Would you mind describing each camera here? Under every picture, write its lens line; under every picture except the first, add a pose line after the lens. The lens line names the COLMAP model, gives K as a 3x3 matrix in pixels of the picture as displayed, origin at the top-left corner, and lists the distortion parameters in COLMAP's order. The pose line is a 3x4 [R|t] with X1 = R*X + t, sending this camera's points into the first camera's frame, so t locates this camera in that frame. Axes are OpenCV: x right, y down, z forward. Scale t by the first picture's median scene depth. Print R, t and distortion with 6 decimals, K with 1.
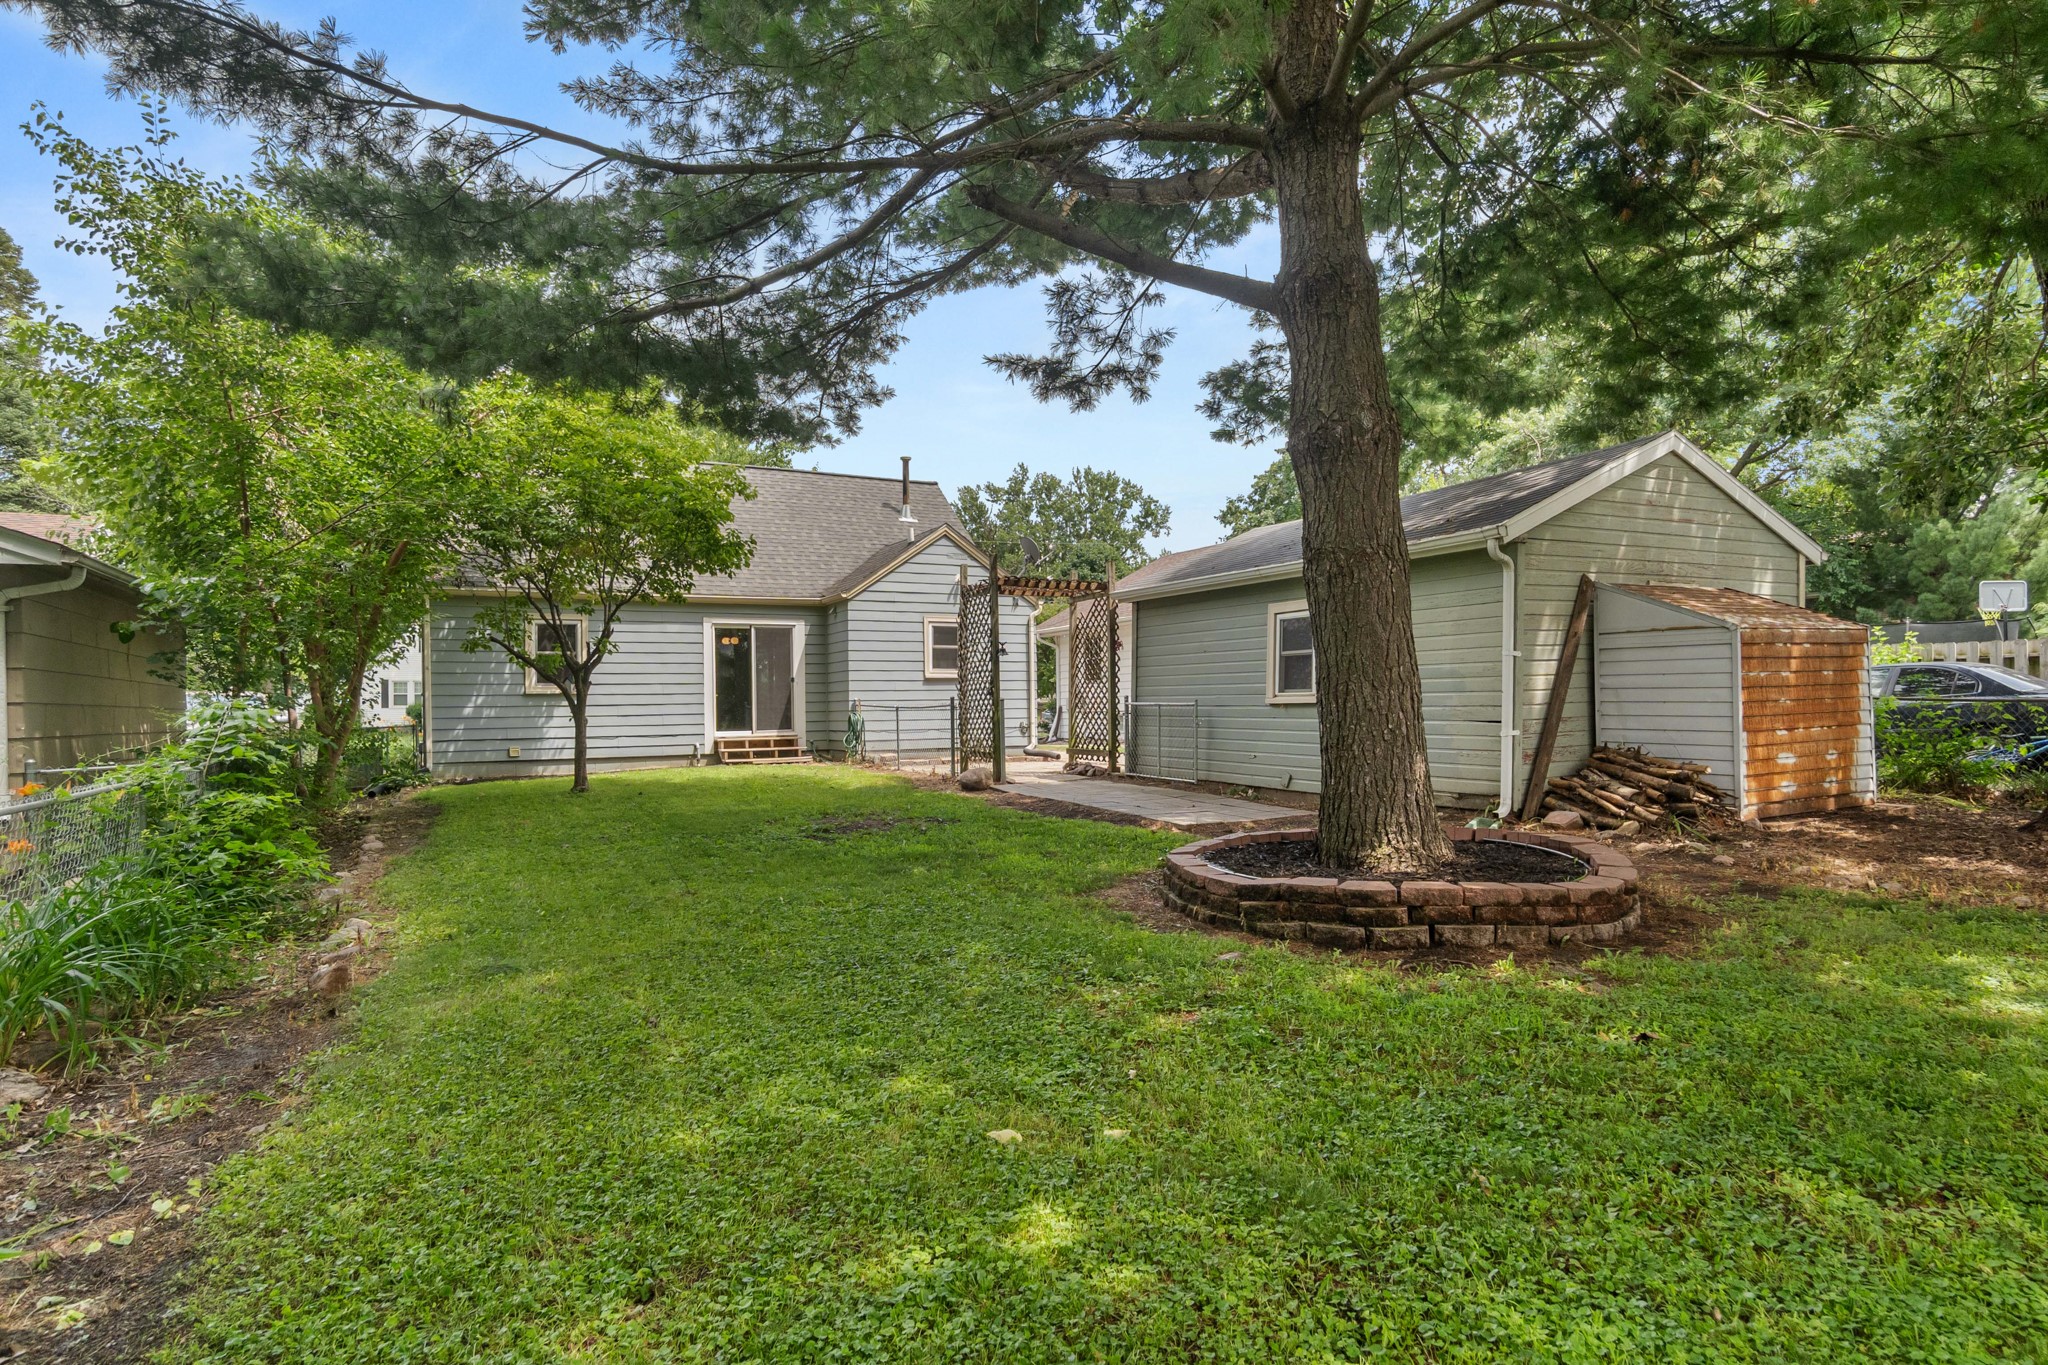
lens RADIAL K [[1086.3, 0, 1023.5], [0, 1086.3, 686.9], [0, 0, 1]] dist [-0.000132, -0.000009]
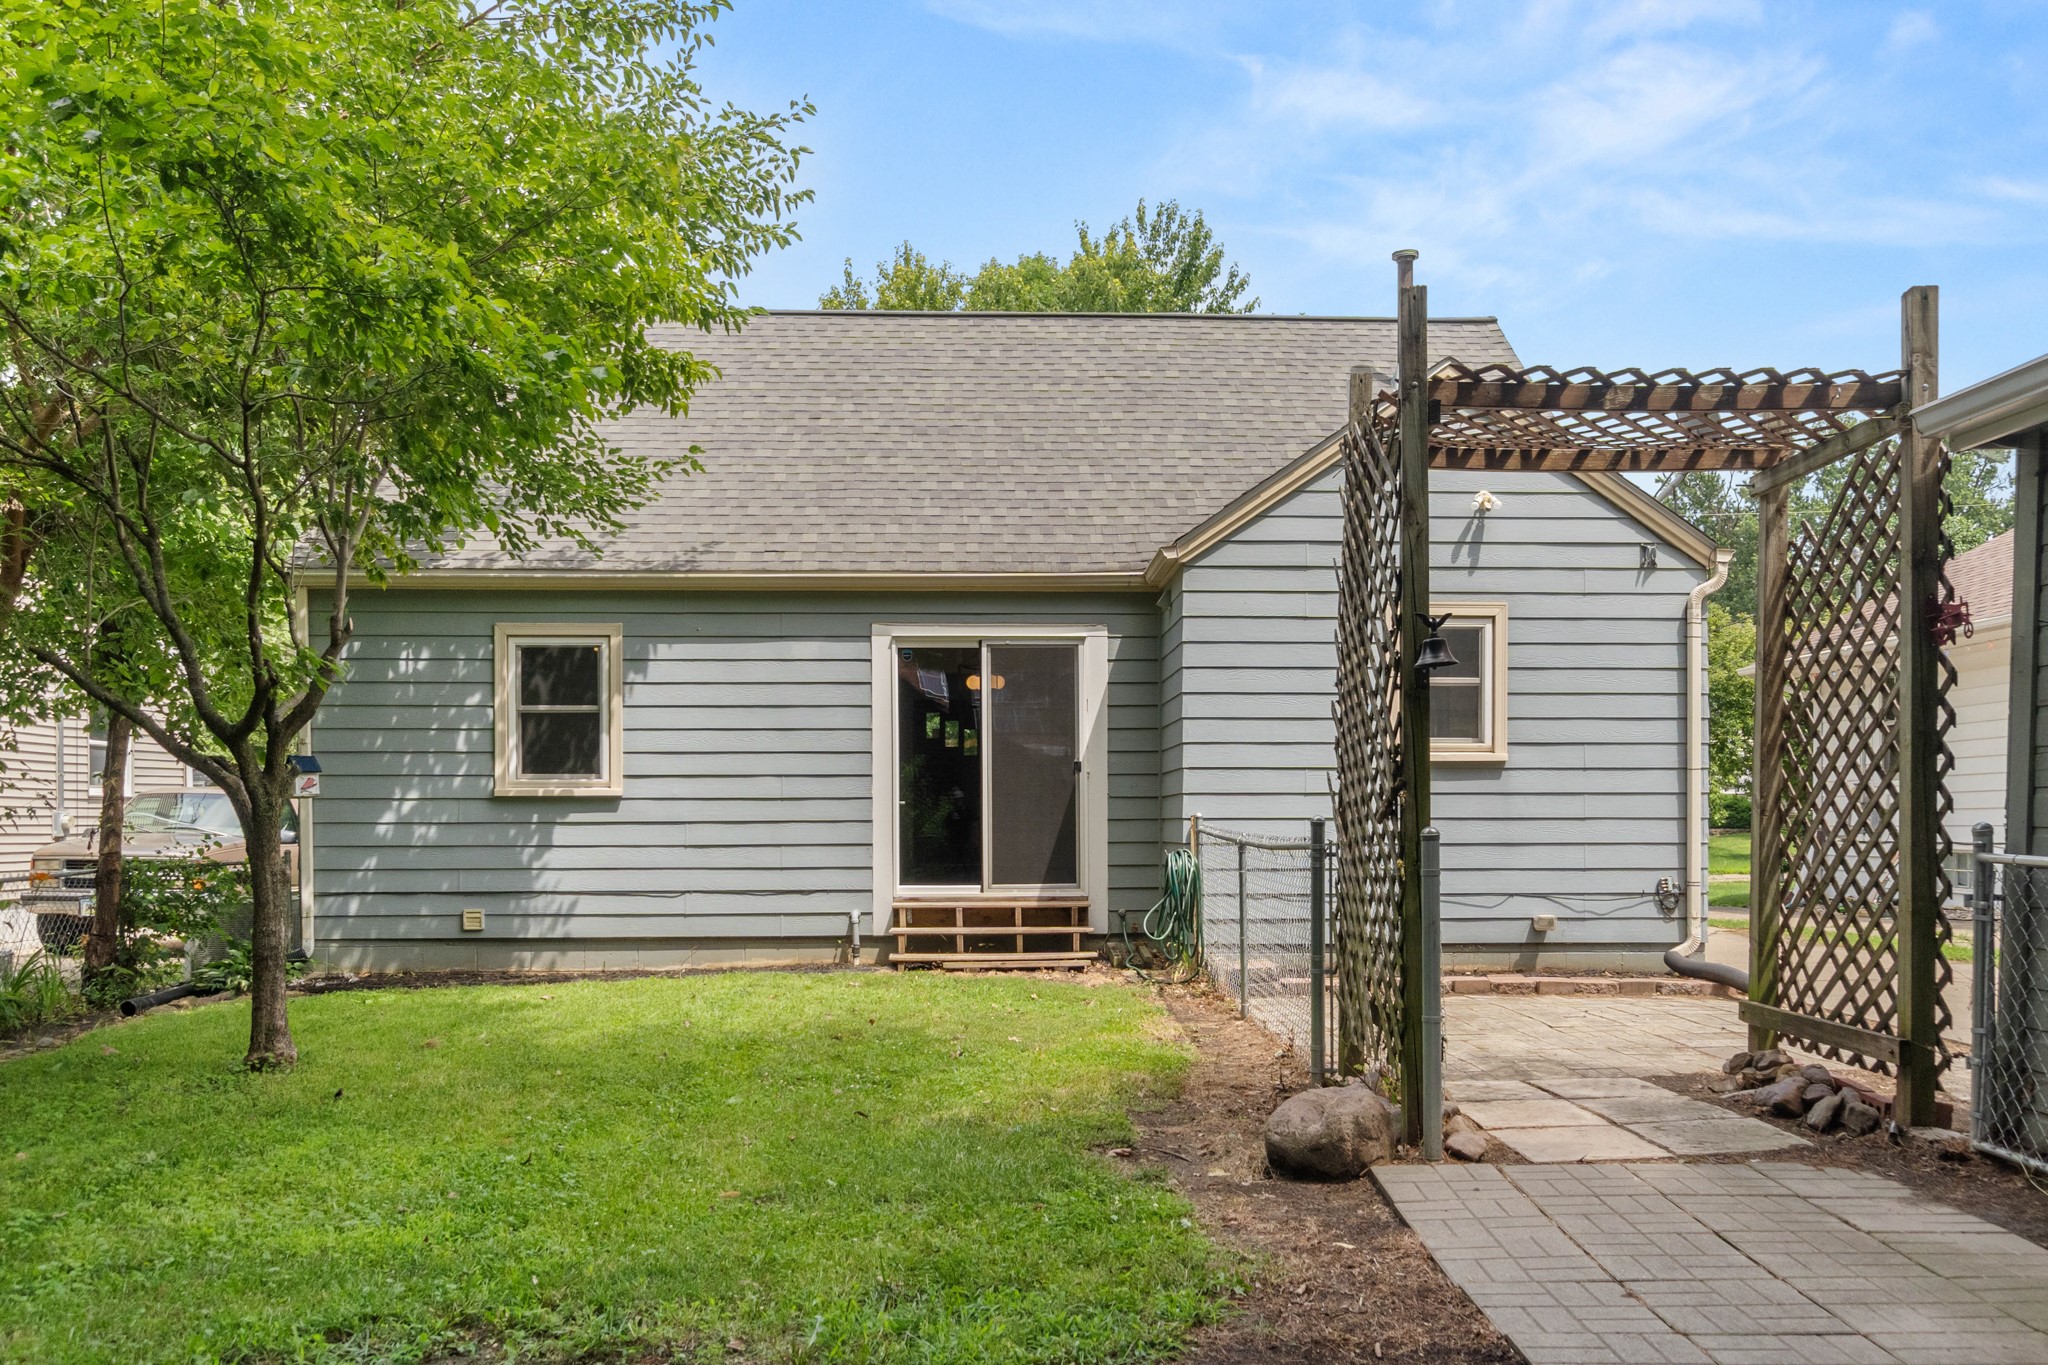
lens RADIAL K [[1604.0, 0, 1033.9], [0, 1604.0, 818.6], [0, 0, 1]] dist [-0.002323, -0.005144]
pose [[0.902730, 0.013217, -0.430005, 0.043192], [-0.003930, 0.999740, 0.022477, -0.000508], [0.430190, -0.018601, 0.902547, 0.443876]]
